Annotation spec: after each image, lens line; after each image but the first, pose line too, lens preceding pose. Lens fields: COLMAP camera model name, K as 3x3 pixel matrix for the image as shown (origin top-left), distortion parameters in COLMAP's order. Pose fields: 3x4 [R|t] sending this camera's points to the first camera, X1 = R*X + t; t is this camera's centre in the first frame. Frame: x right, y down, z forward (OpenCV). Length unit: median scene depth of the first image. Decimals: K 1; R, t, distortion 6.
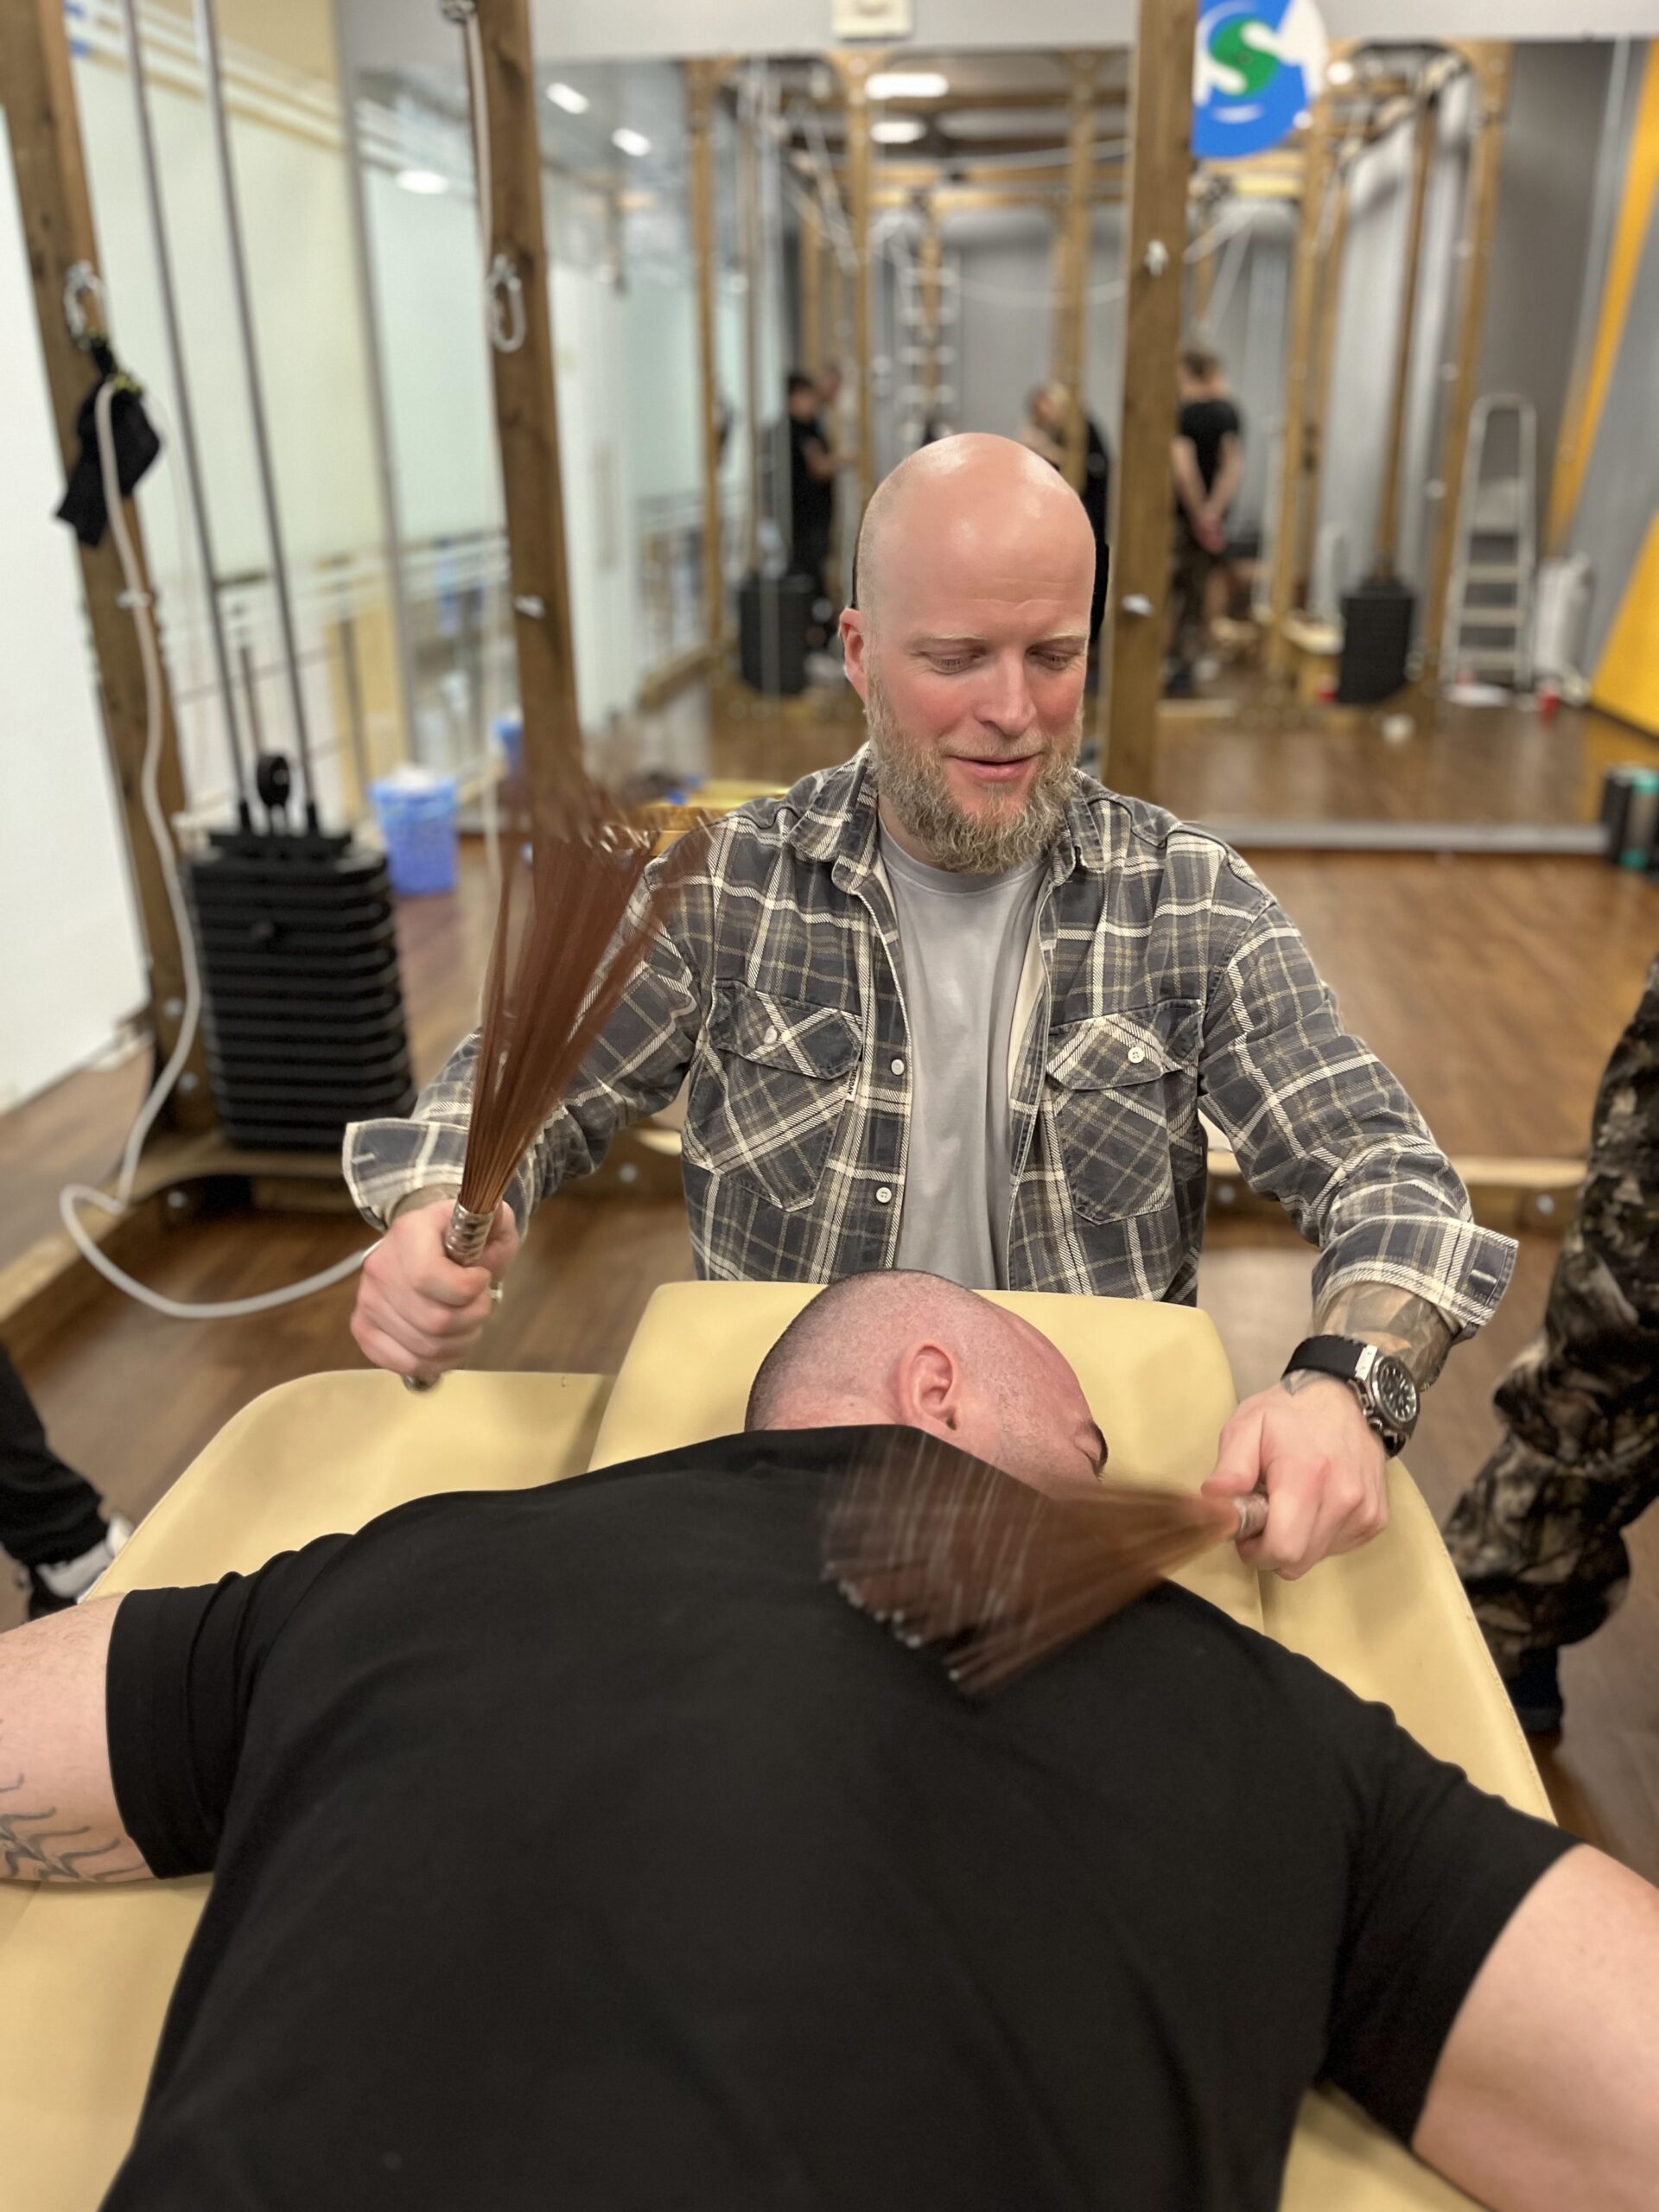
lens RADIAL K [[1683.8, 0, 829.5], [0, 1683.8, 1106.0], [0, 0, 1]] dist [0.063751, -0.097685]
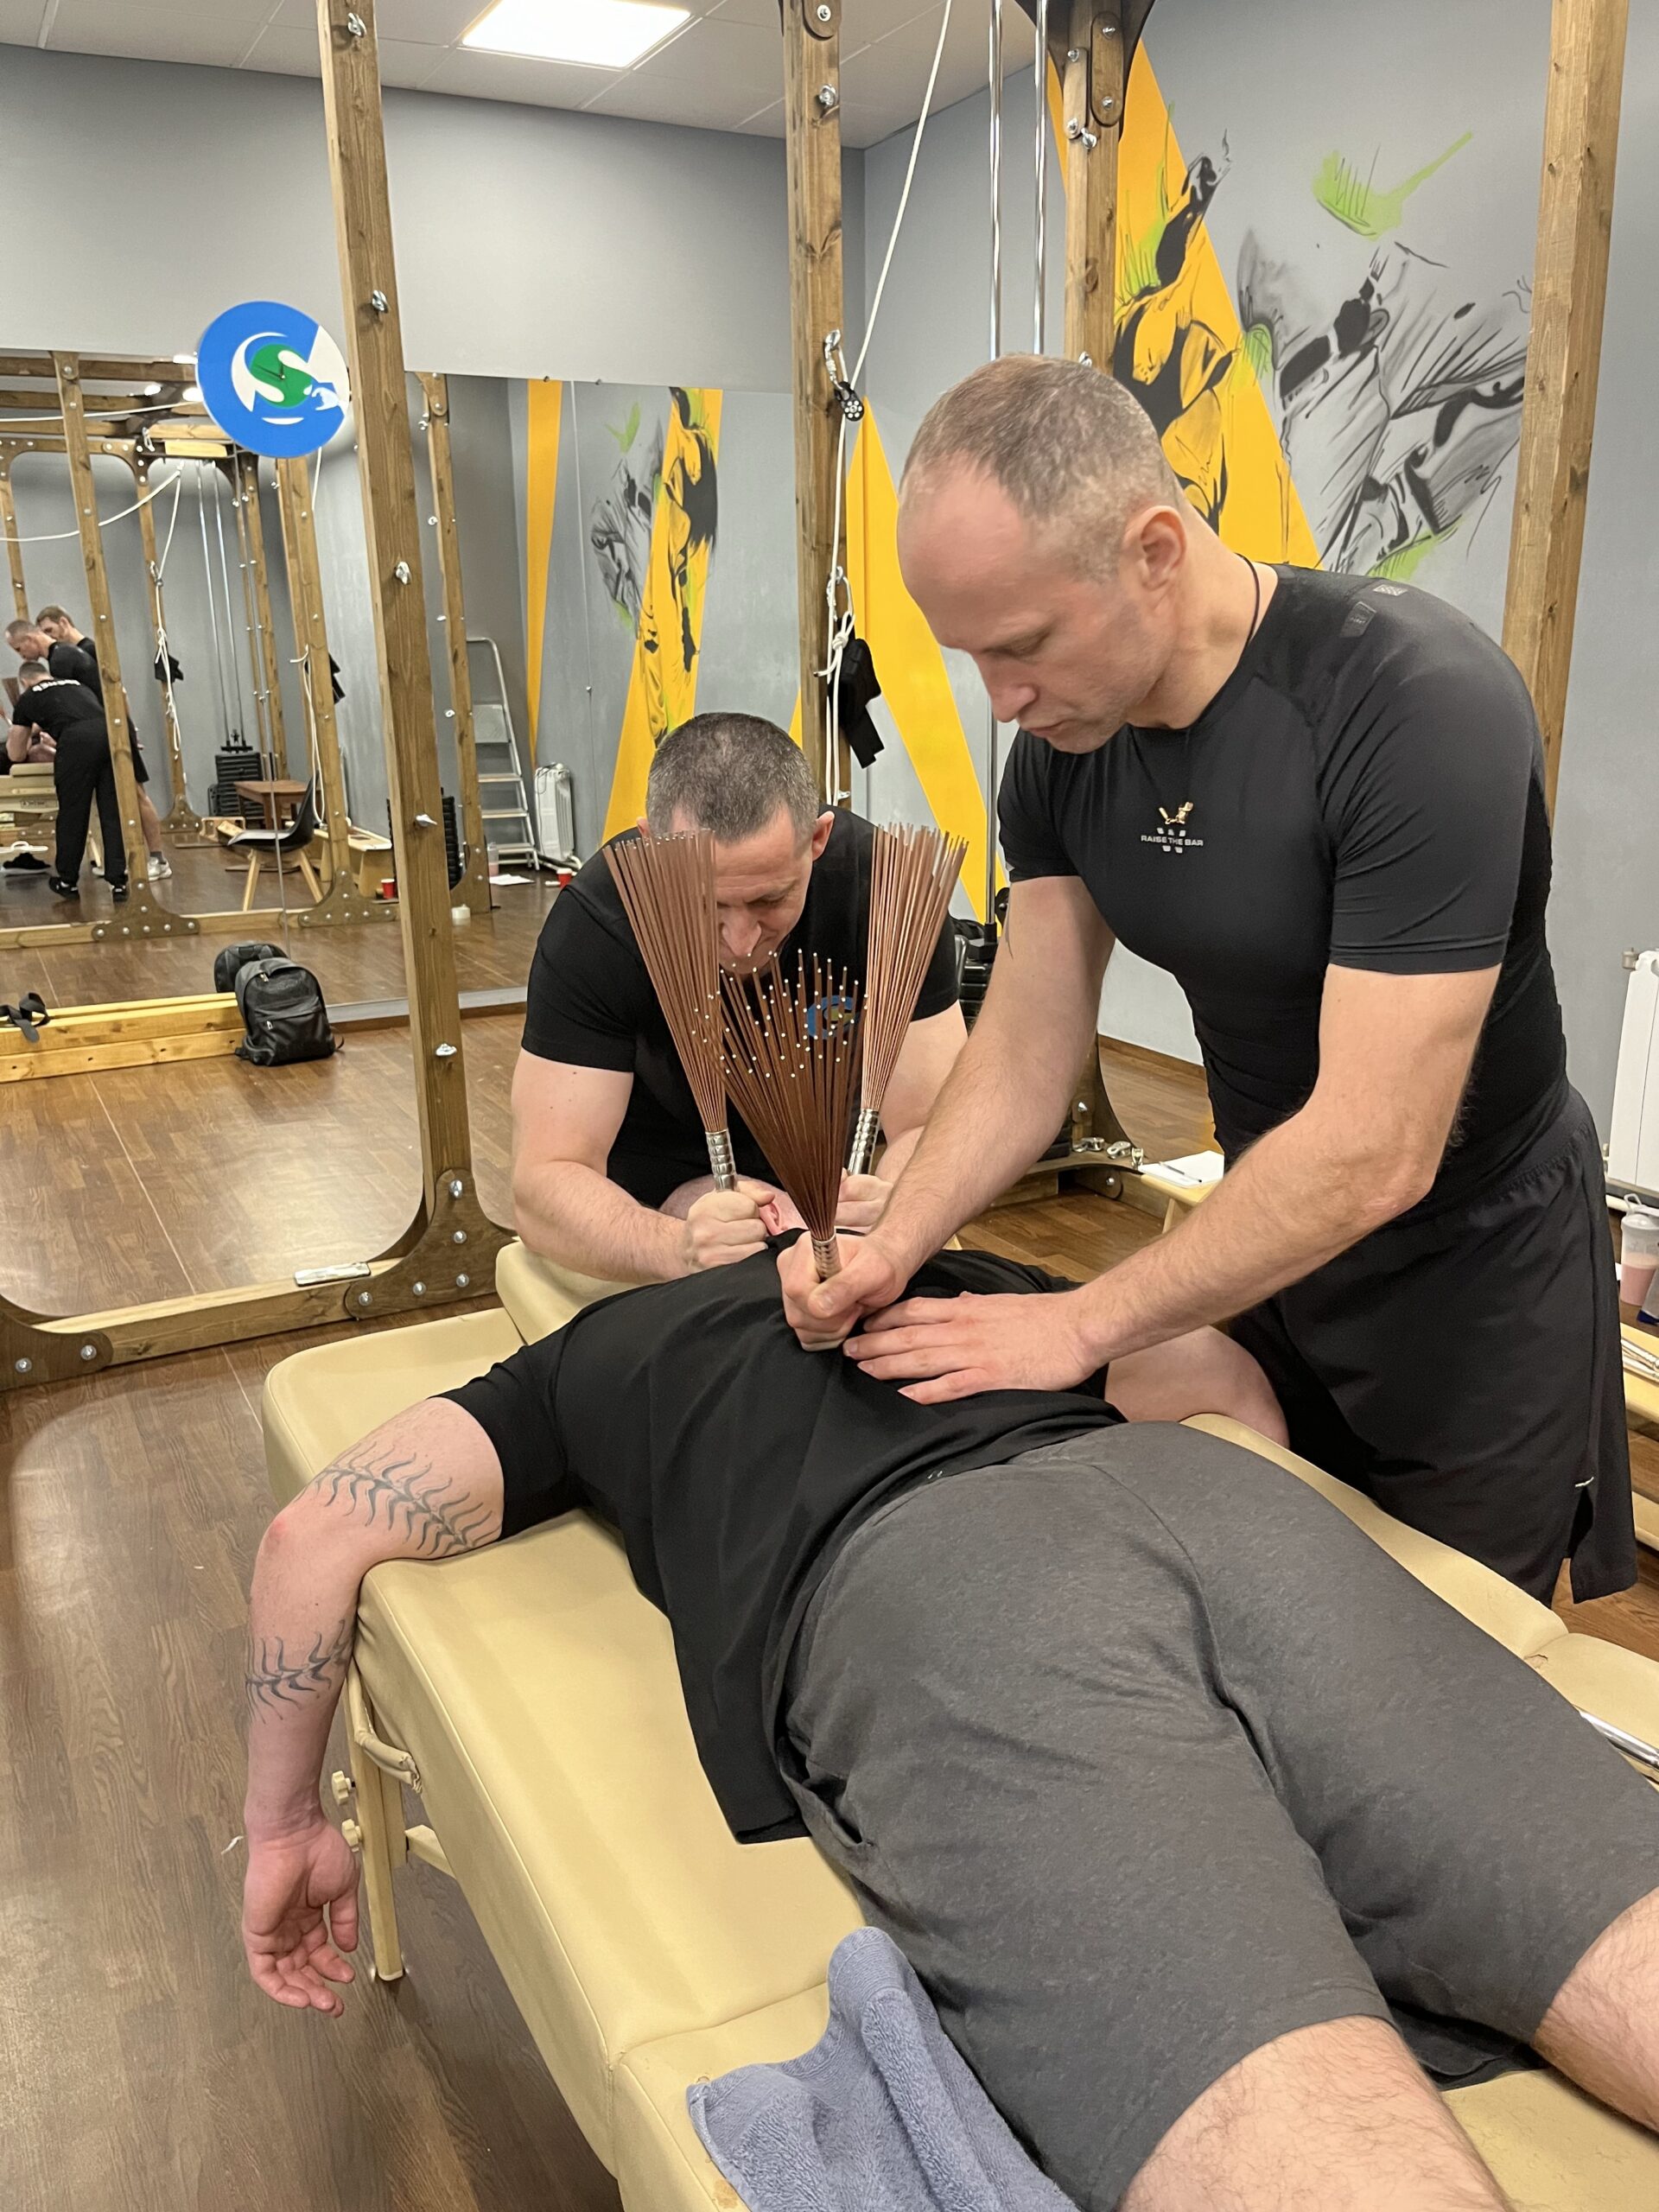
lens RADIAL K [[1698.3, 0, 839.4], [0, 1698.3, 1095.8], [0, 0, 1]] dist [0.054576, -0.059971]
pose [[0.824748, -0.152554, 0.544535, -0.087488], [0.216622, 0.974704, -0.055026, 0.015819], [-0.522365, 0.163341, 0.836931, -0.070926]]
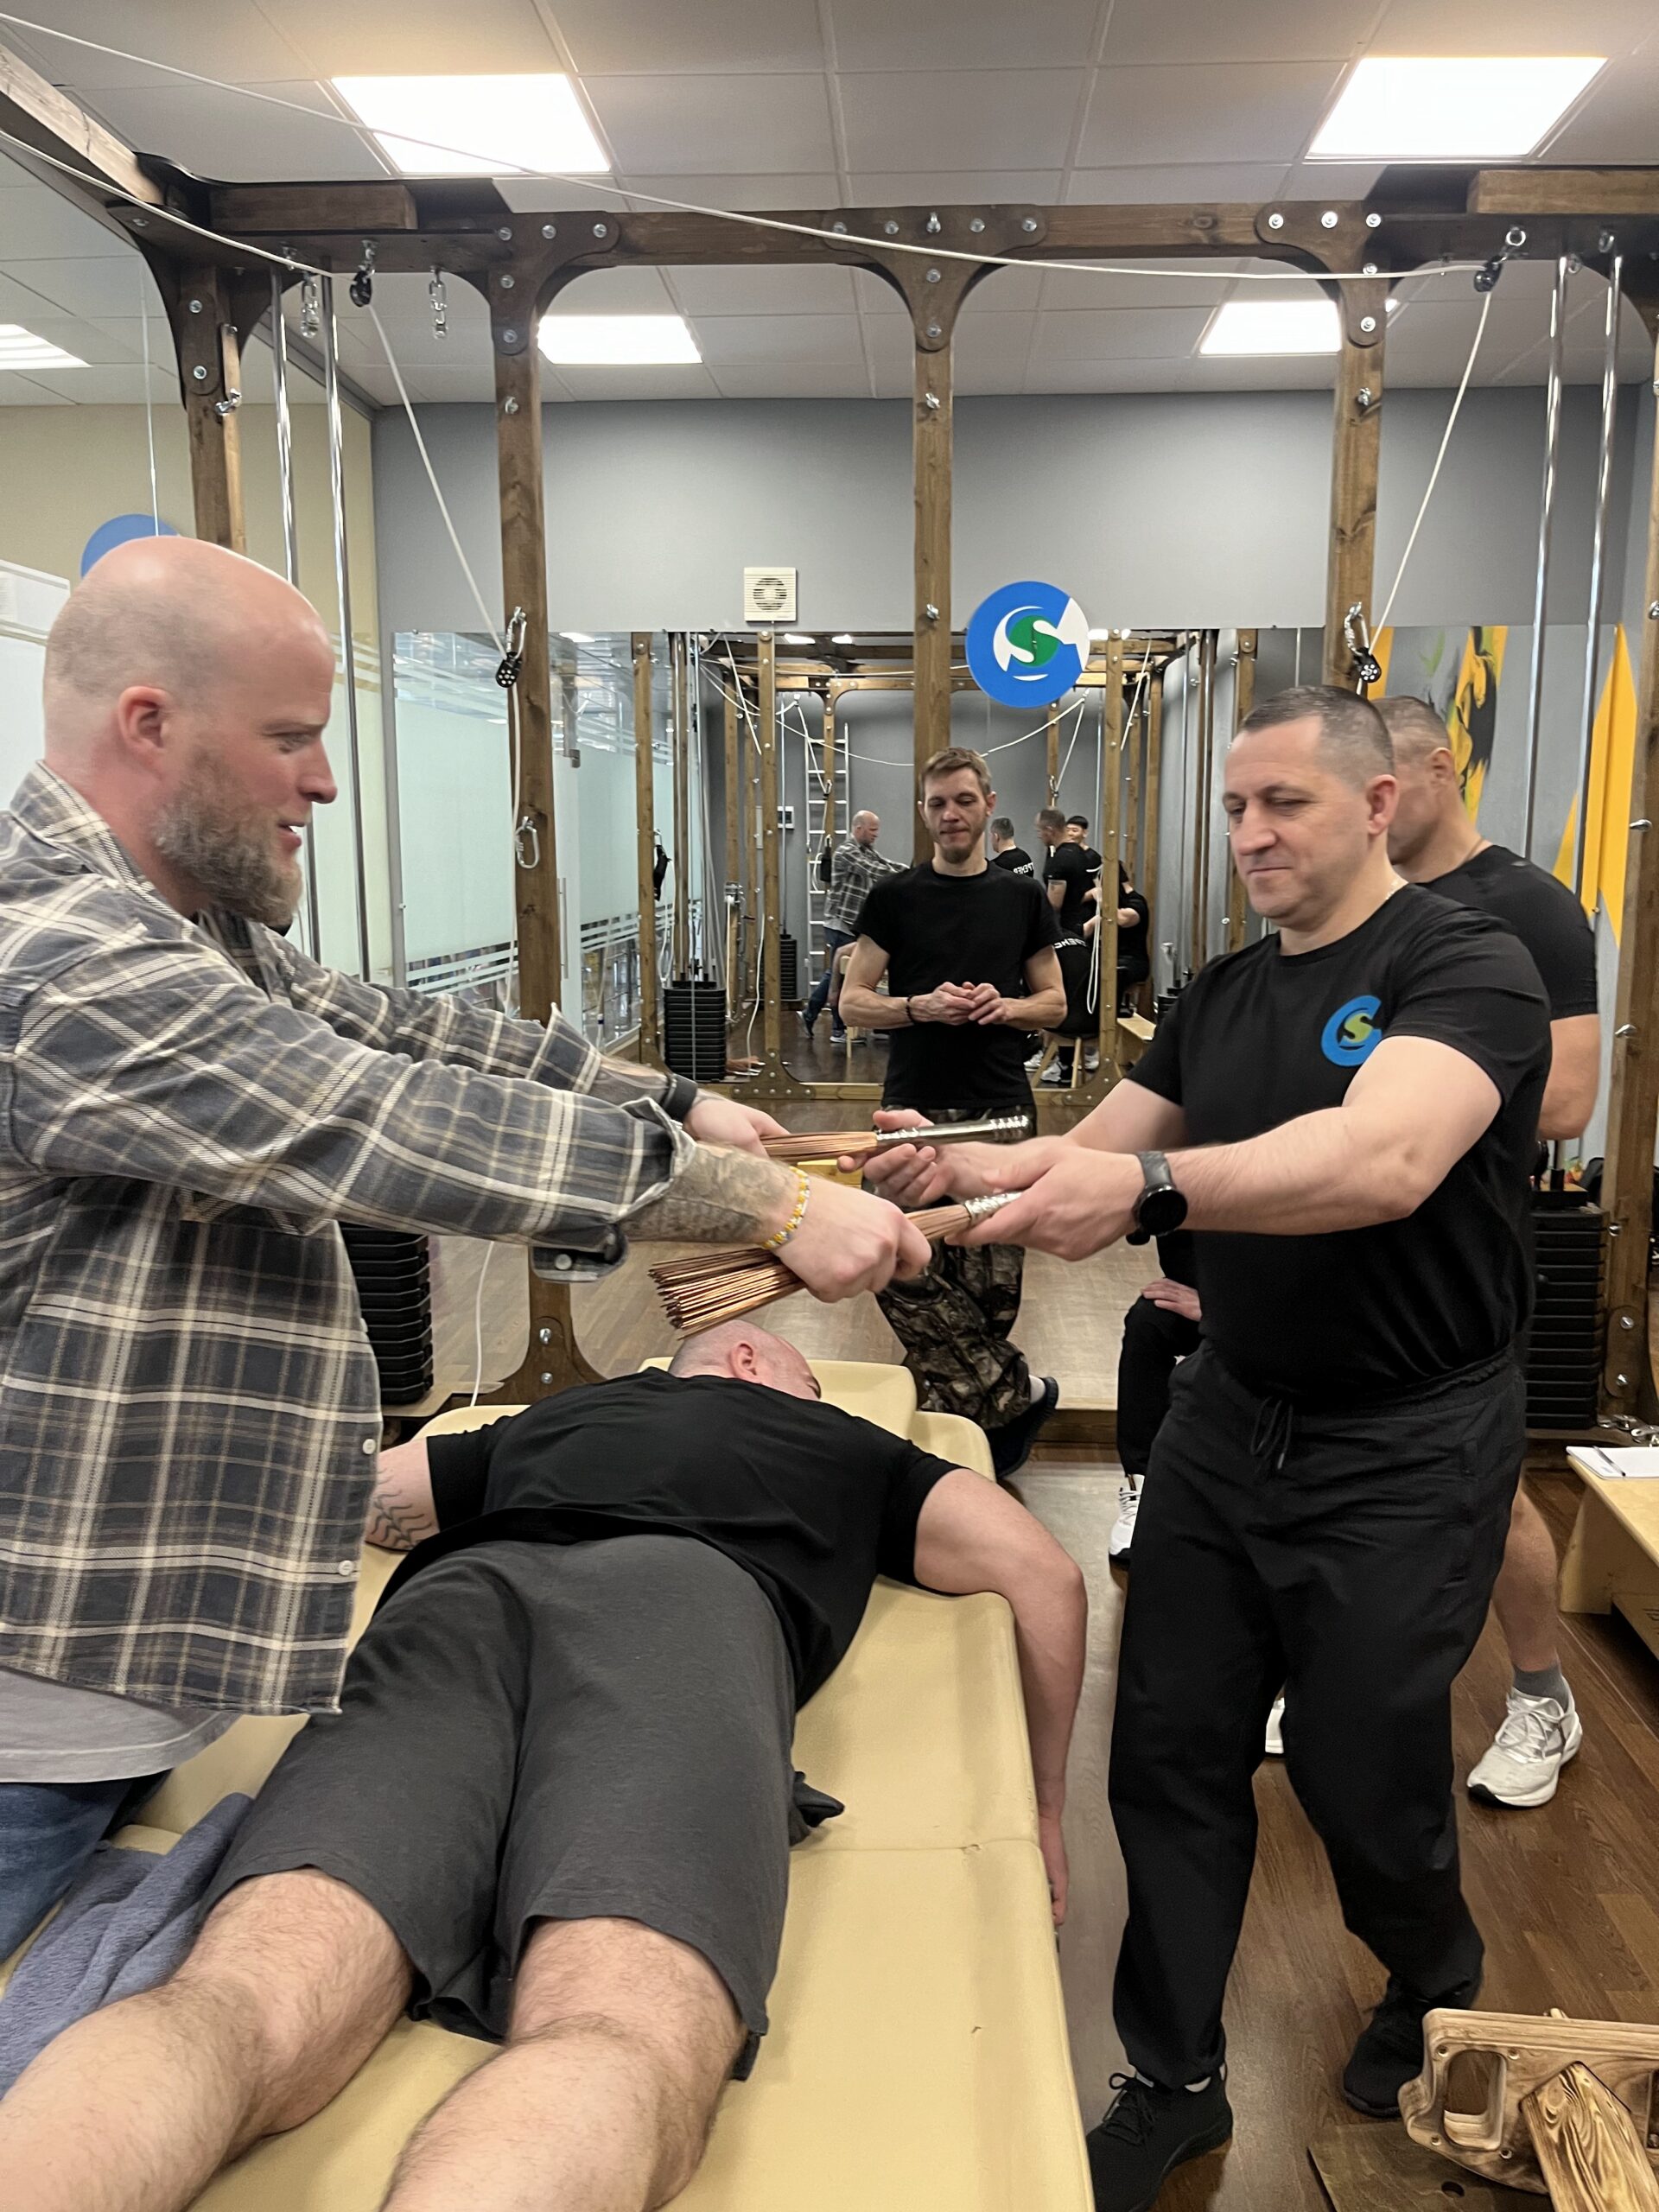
lens RADIAL K [[1683.8, 0, 829.5], [0, 1683.8, 1106.0], [0, 0, 1]] dist [0.063751, -0.097685]
pose [[0.998950, 0.002885, 0.045733, 0.006409], [0.007087, 0.976283, -0.216383, 0.032503], [-0.045272, 0.216480, 0.975237, -0.144499]]
